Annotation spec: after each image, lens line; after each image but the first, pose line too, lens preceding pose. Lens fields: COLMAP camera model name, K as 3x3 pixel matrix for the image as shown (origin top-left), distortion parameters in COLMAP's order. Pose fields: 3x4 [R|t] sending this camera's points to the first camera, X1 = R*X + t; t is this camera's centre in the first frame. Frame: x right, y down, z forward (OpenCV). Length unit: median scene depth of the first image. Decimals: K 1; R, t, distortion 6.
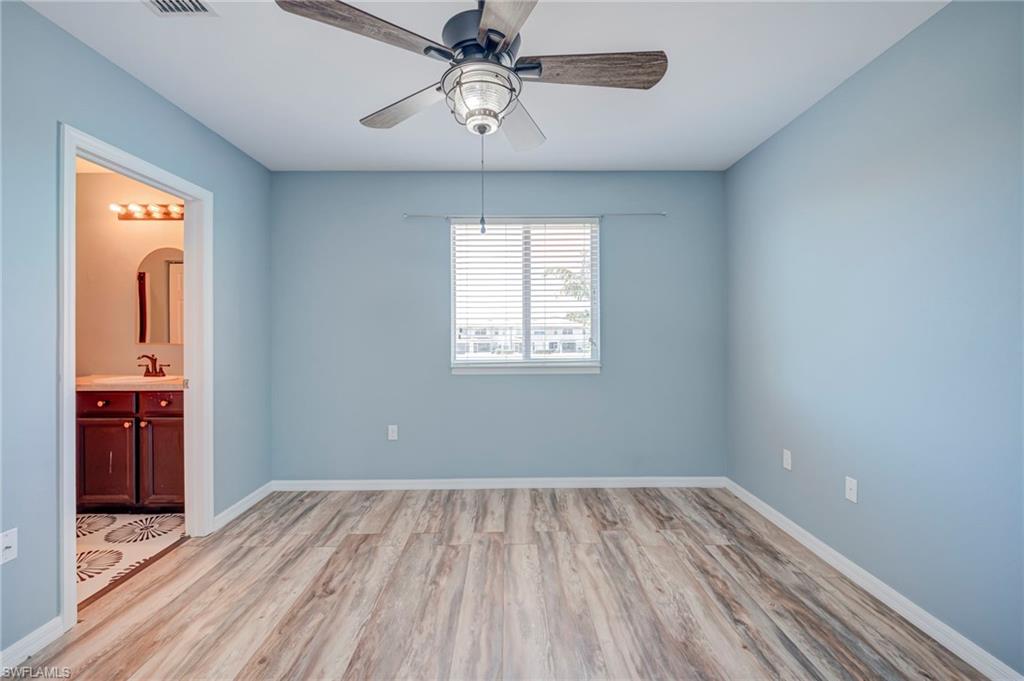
lens RADIAL K [[424.8, 0, 507.5], [0, 424.8, 335.7], [0, 0, 1]] dist [0.033351, -0.007255]
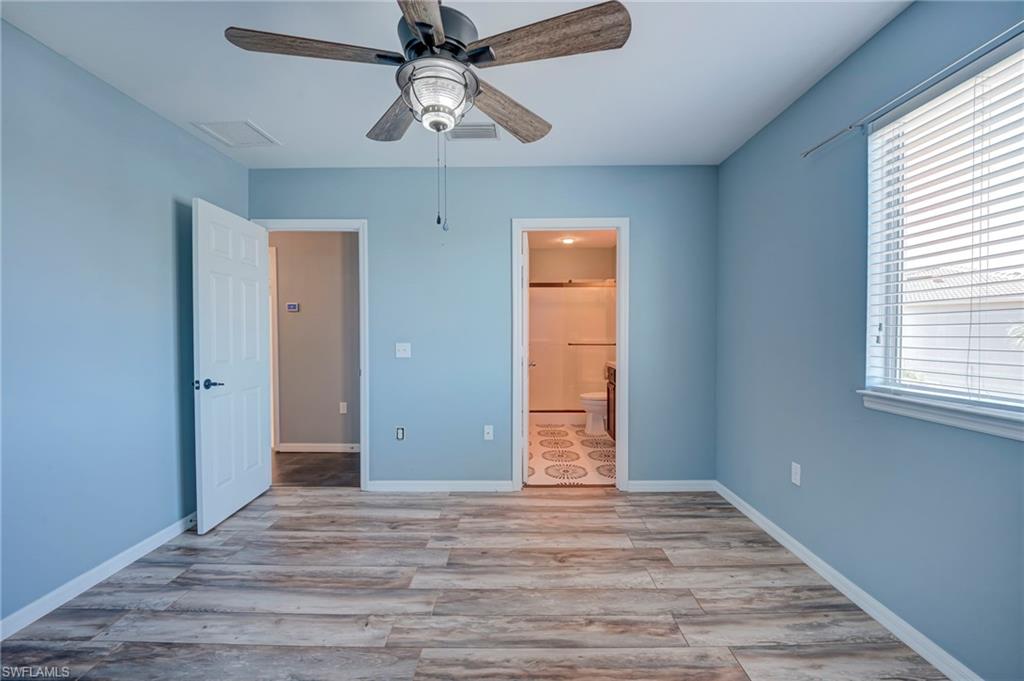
lens RADIAL K [[424.8, 0, 526.9], [0, 424.8, 345.9], [0, 0, 1]] dist [0.033351, -0.007255]
pose [[-0.007184, 0.028785, -0.999560, 0.553101], [0.010194, 0.999536, 0.028711, -0.013543], [0.999922, -0.009983, -0.007474, 0.700525]]
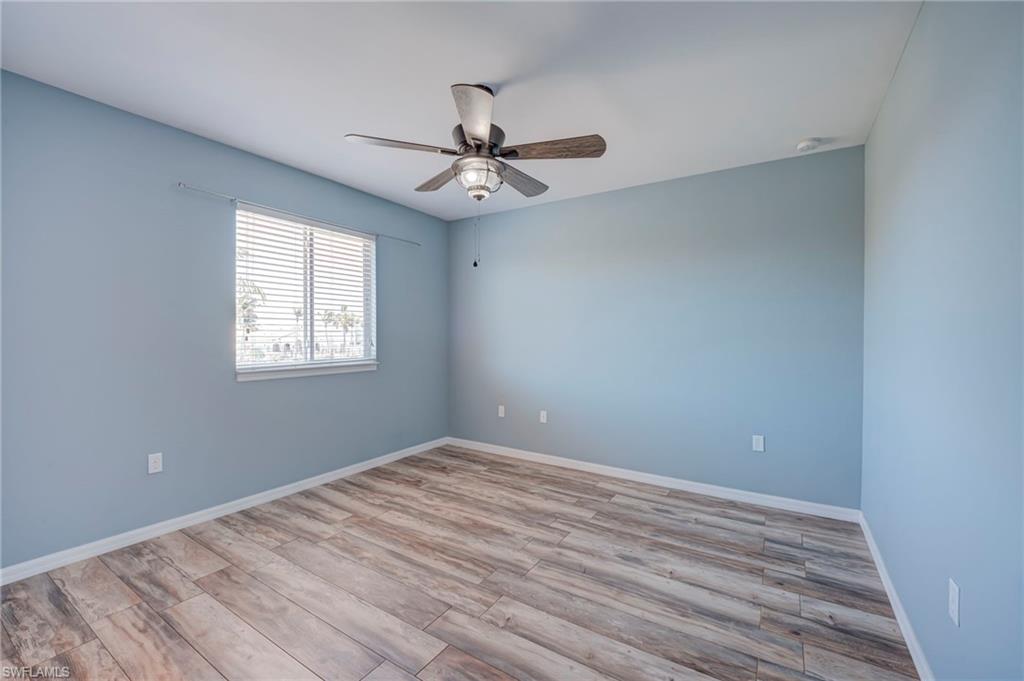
lens RADIAL K [[424.8, 0, 510.7], [0, 424.8, 343.2], [0, 0, 1]] dist [0.033351, -0.007255]
pose [[0.562150, -0.009829, 0.826977, -0.691039], [-0.001184, 0.999919, 0.012689, 0.001677], [-0.827035, -0.008112, 0.562092, 0.046056]]
